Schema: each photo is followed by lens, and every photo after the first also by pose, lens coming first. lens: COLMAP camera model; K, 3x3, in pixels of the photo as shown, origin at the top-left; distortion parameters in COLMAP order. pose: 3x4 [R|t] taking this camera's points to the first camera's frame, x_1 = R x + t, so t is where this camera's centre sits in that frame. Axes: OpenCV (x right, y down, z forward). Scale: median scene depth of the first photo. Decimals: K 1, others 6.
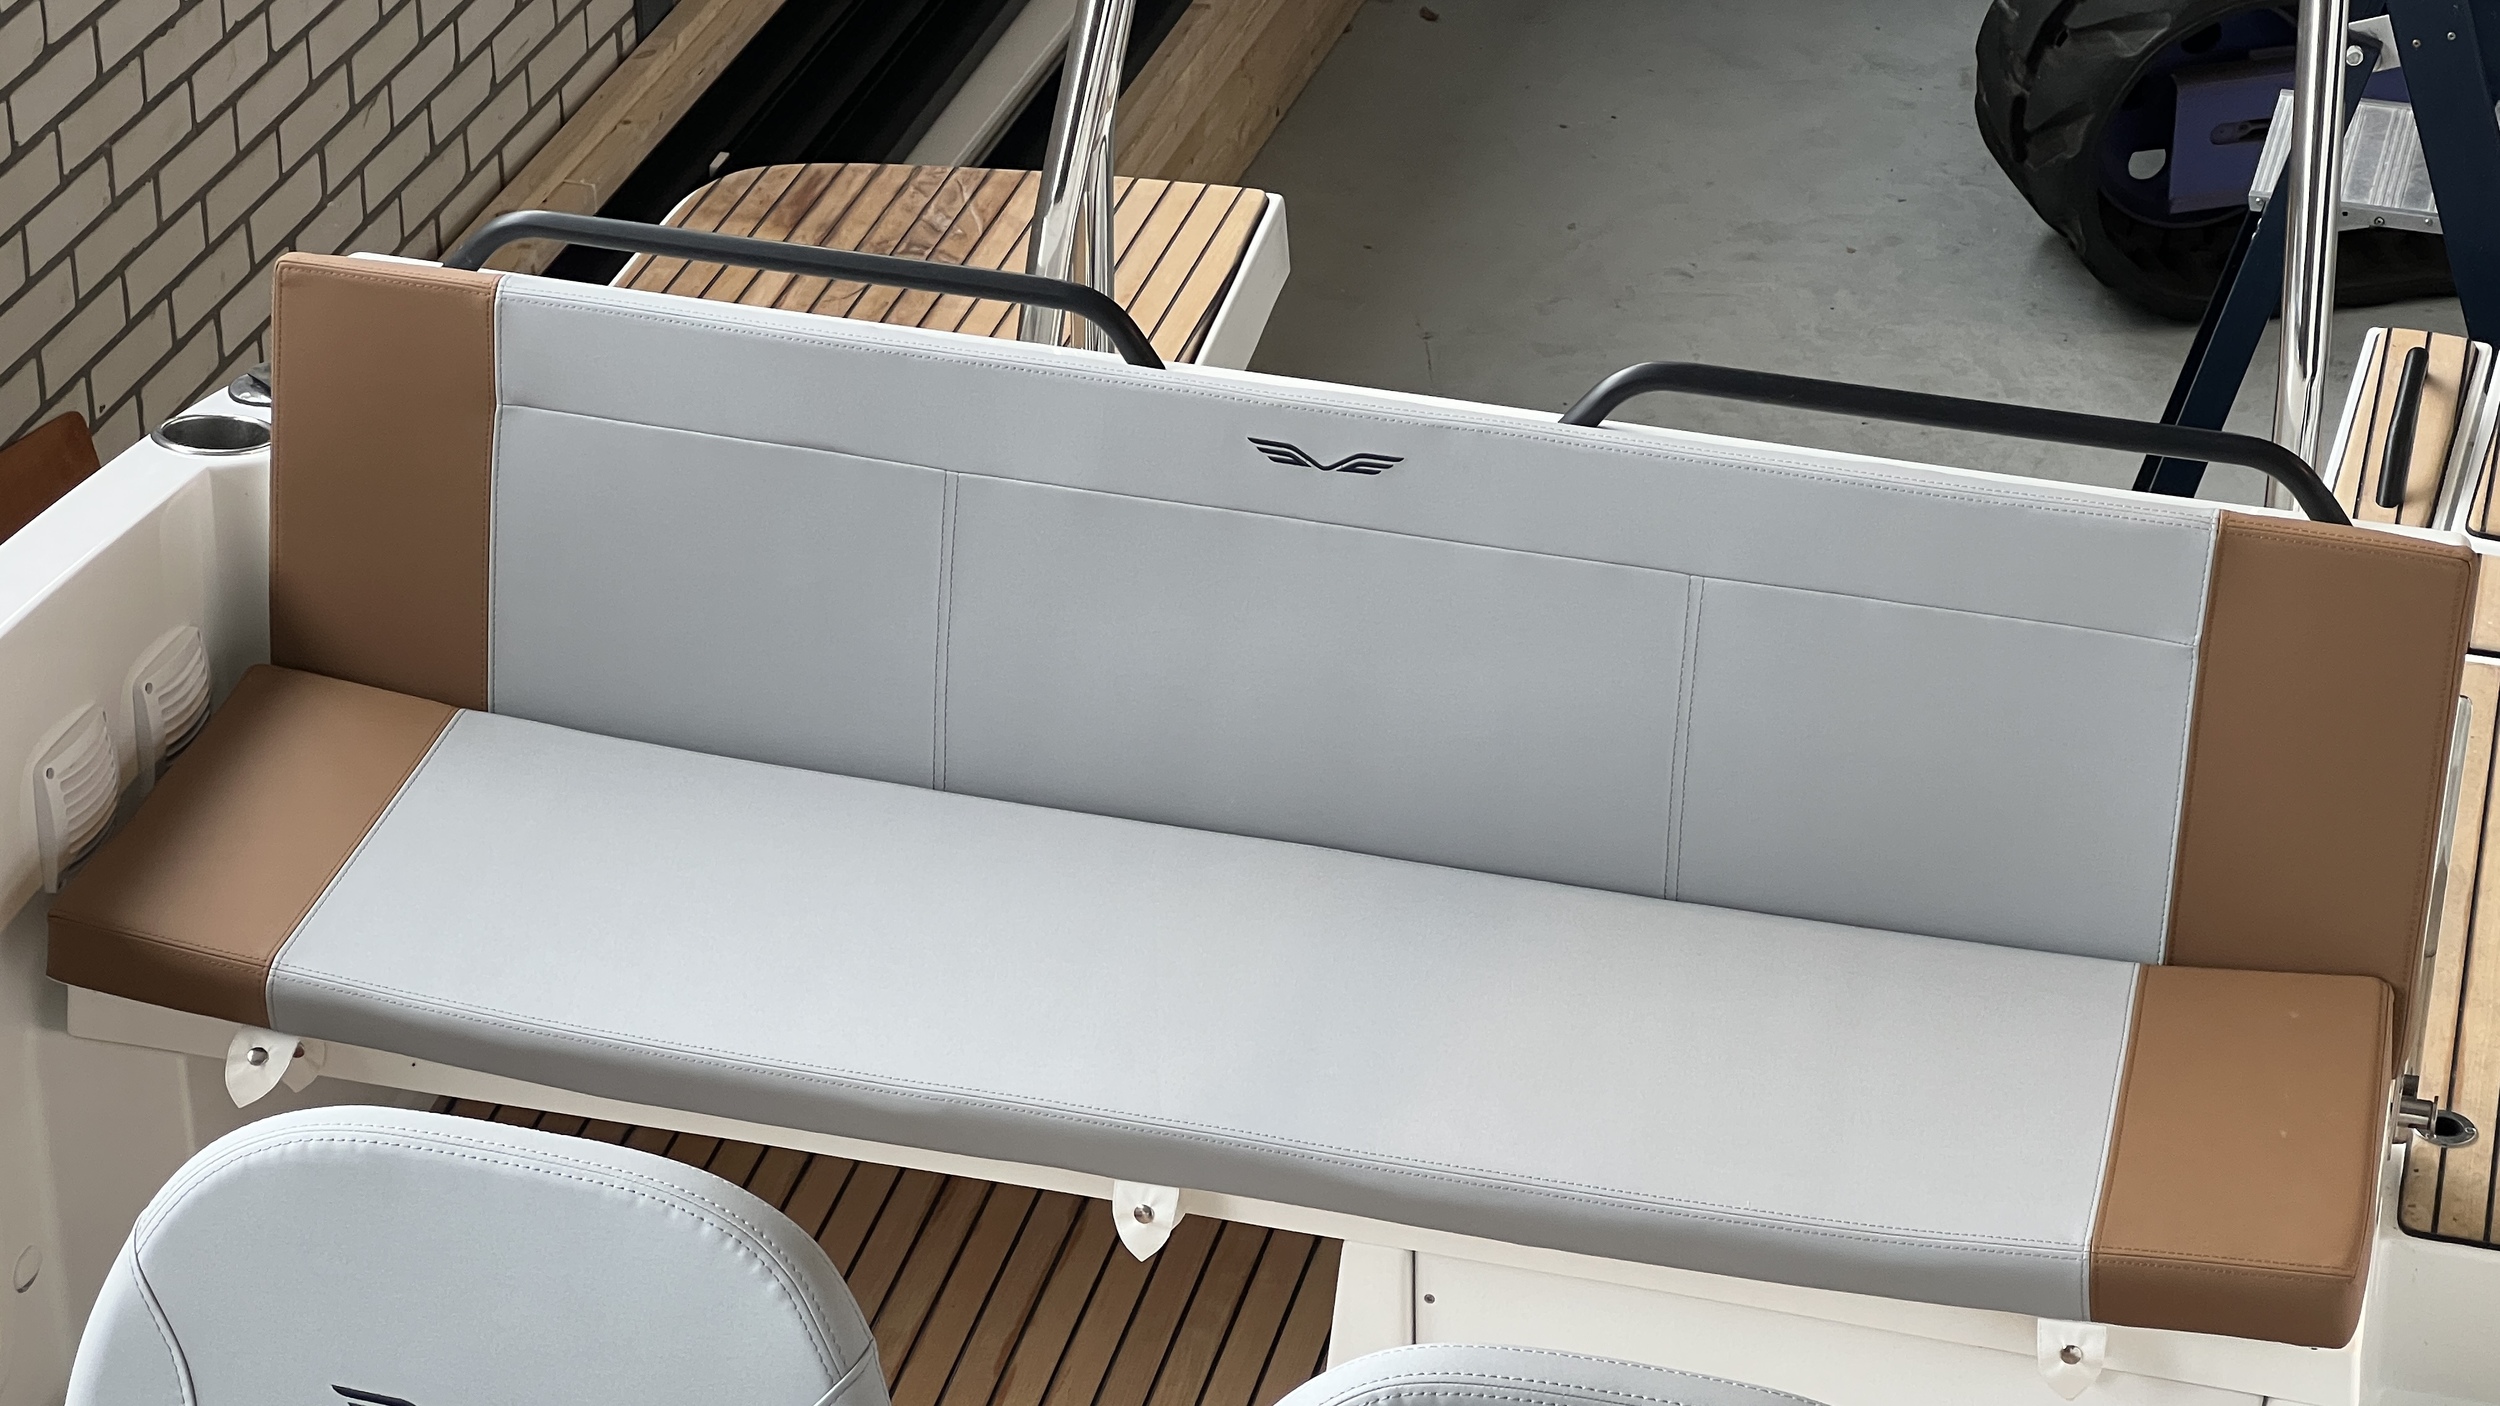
lens RADIAL K [[5674.4, 0, 1243.9], [0, 5674.4, 702.6], [0, 0, 1]] dist [0.147758, 0.000000]
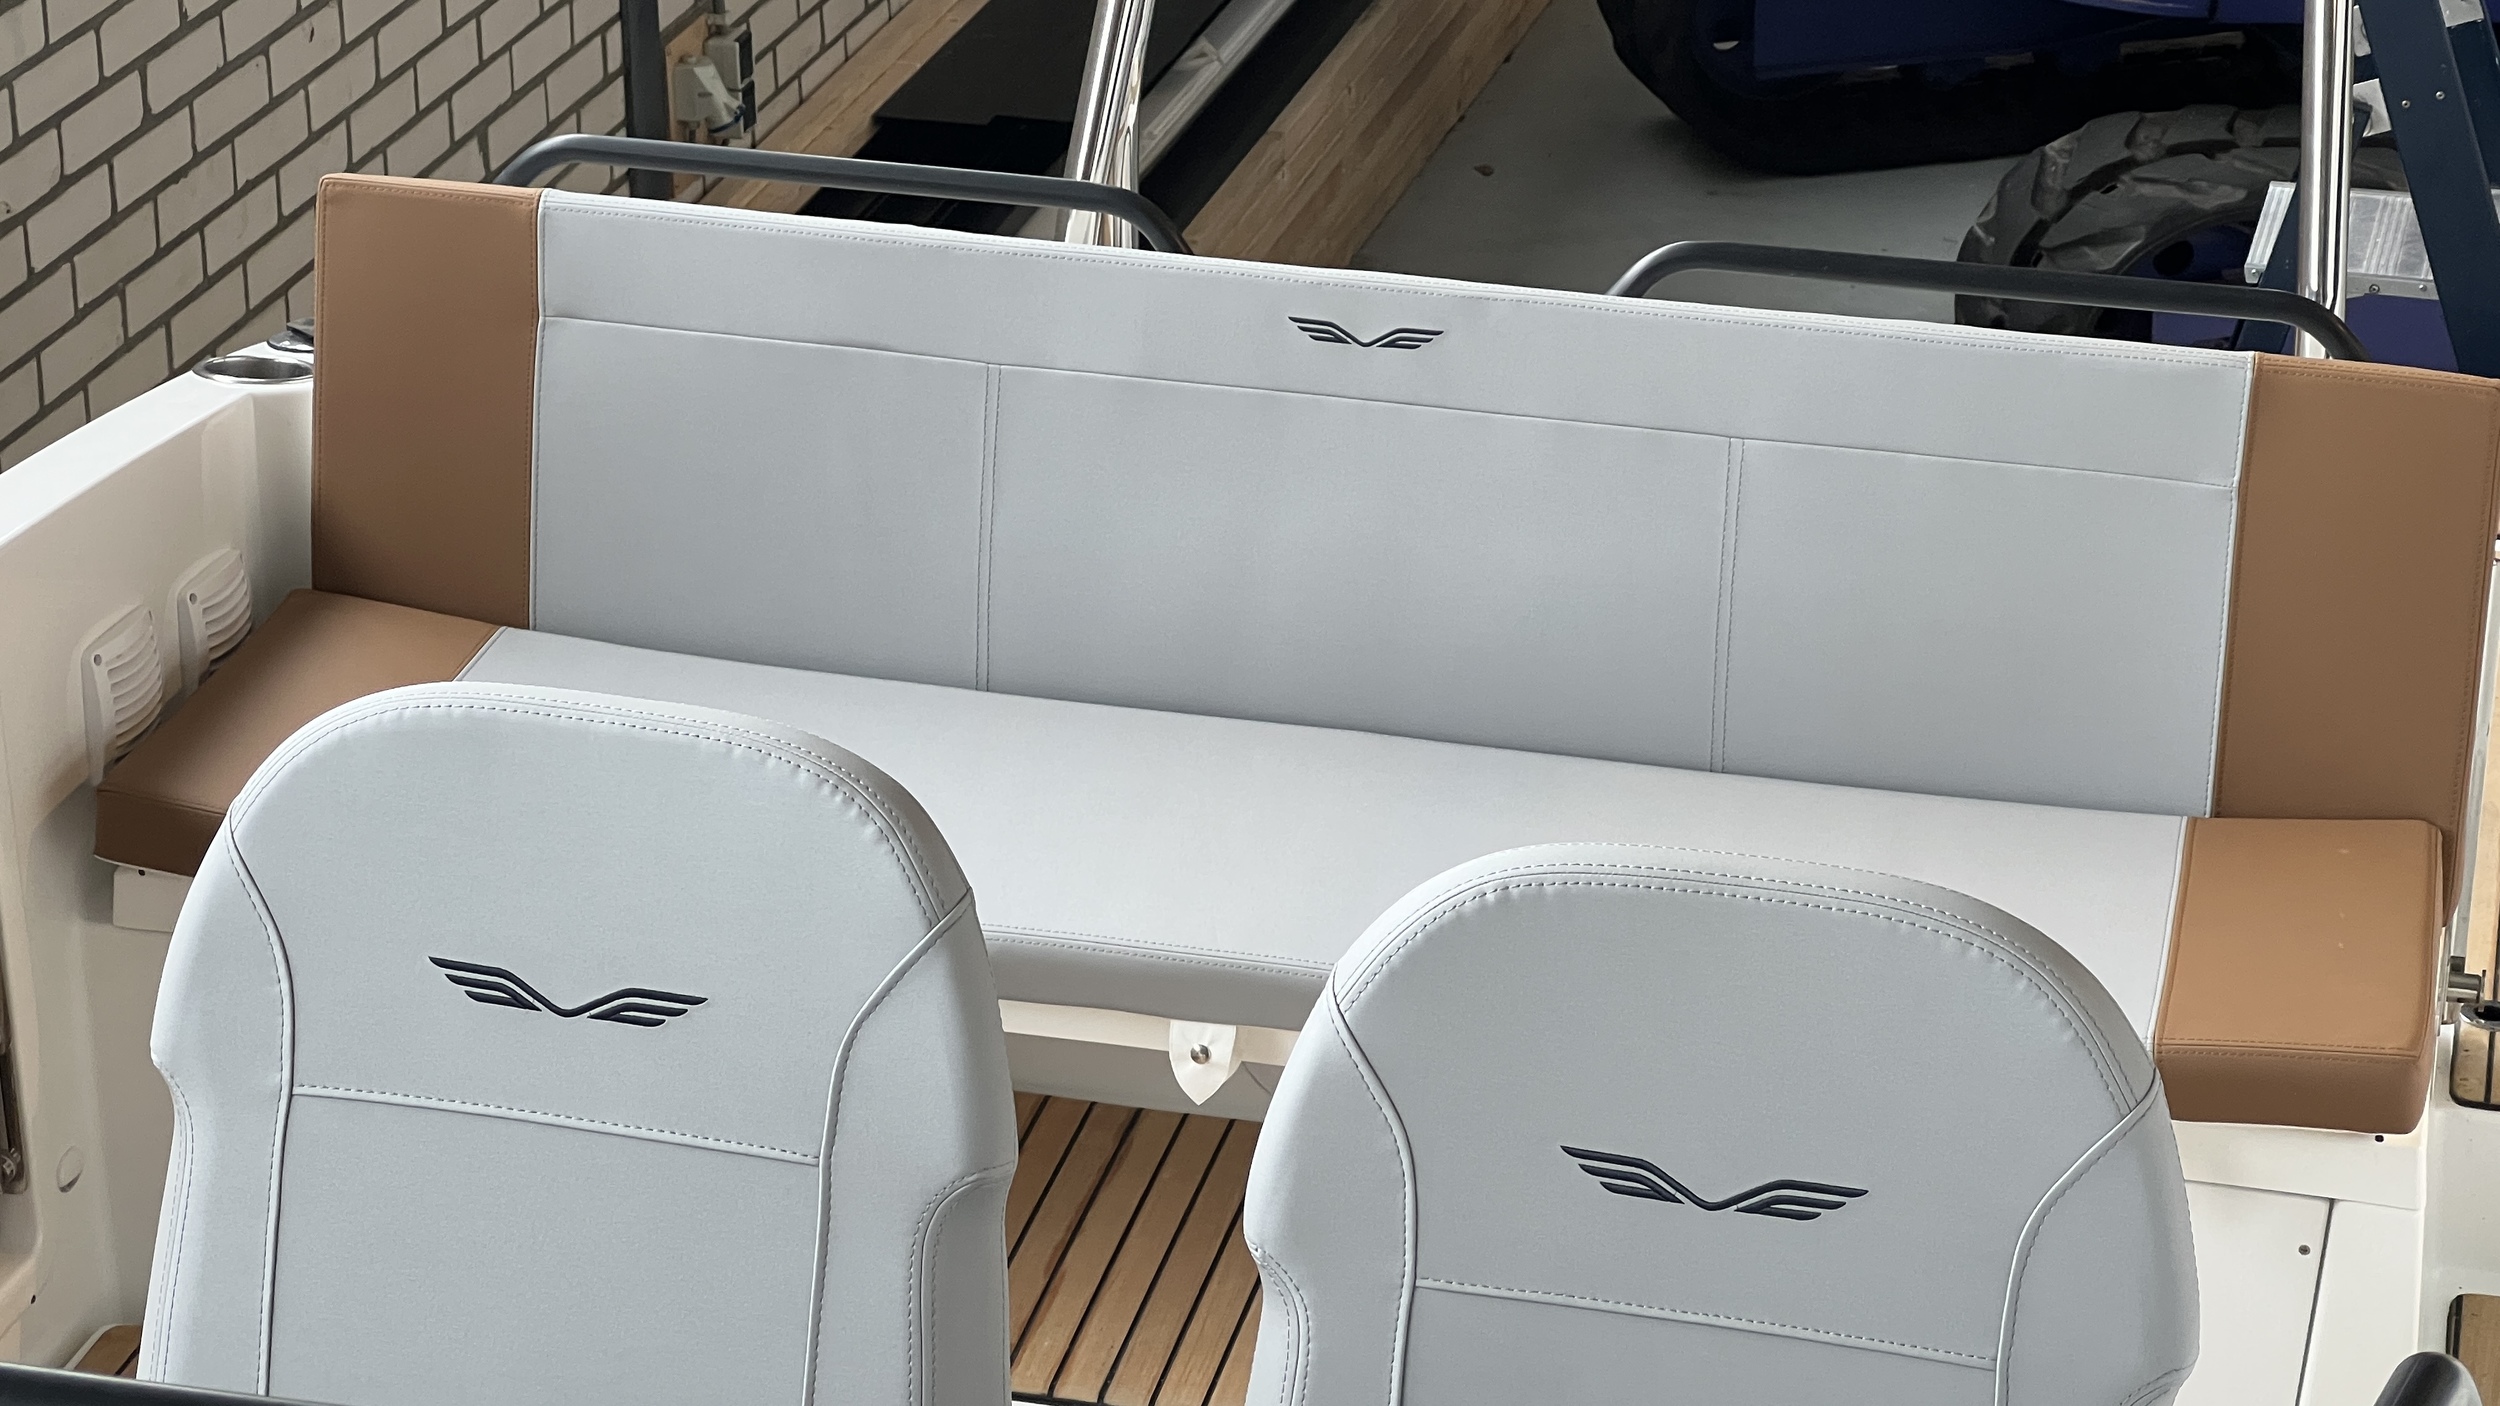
lens RADIAL K [[5674.4, 0, 1257.8], [0, 5674.4, 699.3], [0, 0, 1]] dist [0.147758, 0.000000]
pose [[0.999825, -0.013524, 0.012932, -0.018327], [0.014770, 0.994714, -0.101614, 0.120898], [-0.011490, 0.101788, 0.994740, 0.003002]]
